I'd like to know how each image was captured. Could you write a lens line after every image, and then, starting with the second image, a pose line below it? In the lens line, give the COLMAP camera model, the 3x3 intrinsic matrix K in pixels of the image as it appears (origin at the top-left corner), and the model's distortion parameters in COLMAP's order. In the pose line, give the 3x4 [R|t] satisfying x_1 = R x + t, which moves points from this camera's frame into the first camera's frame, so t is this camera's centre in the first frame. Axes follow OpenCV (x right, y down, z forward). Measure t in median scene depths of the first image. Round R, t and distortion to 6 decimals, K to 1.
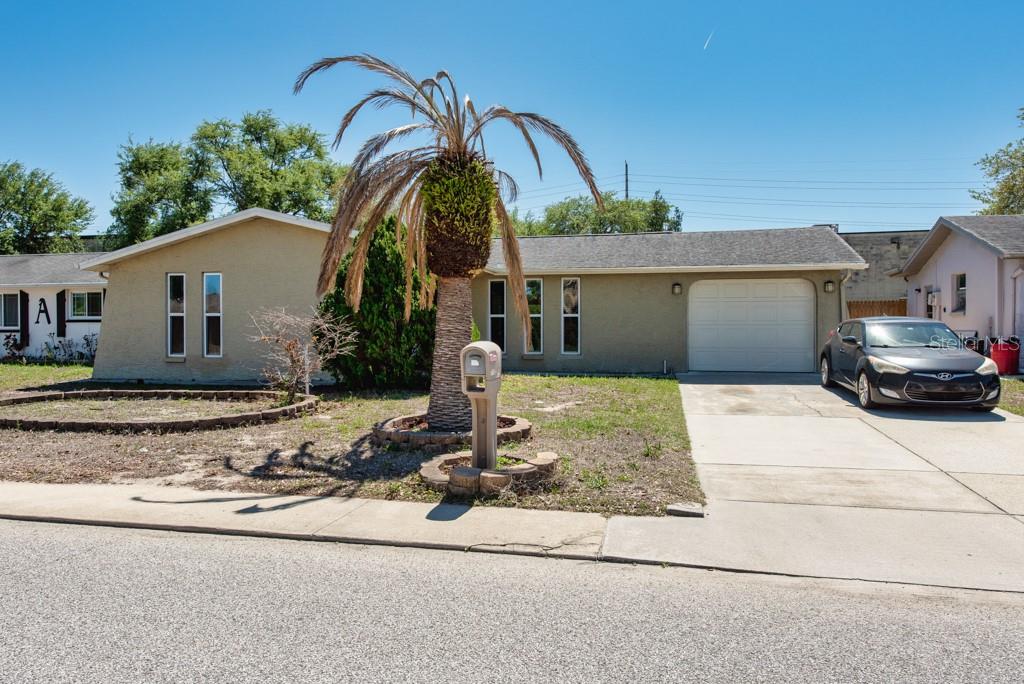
lens RADIAL K [[713.9, 0, 511.4], [0, 713.9, 339.1], [0, 0, 1]] dist [0.036993, -0.008291]
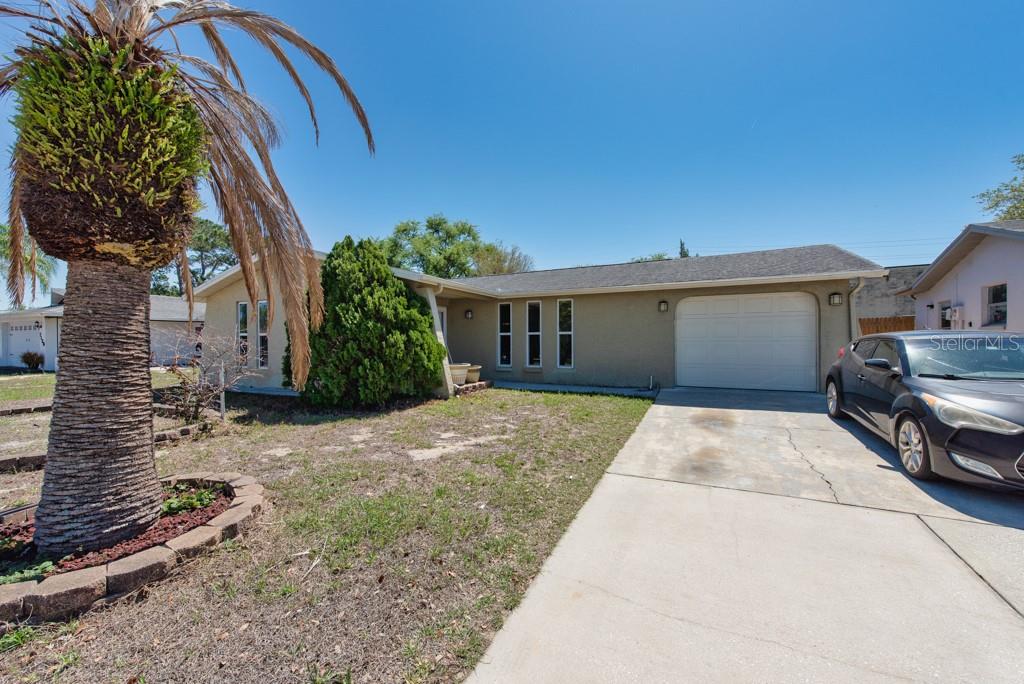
lens RADIAL K [[405.0, 0, 513.1], [0, 405.0, 345.3], [0, 0, 1]] dist [0.008831, 0.000627]
pose [[0.971798, -0.001339, -0.235812, 0.164858], [-0.000130, 0.999981, -0.006215, -0.010708], [0.235816, 0.006070, 0.971779, 0.397603]]
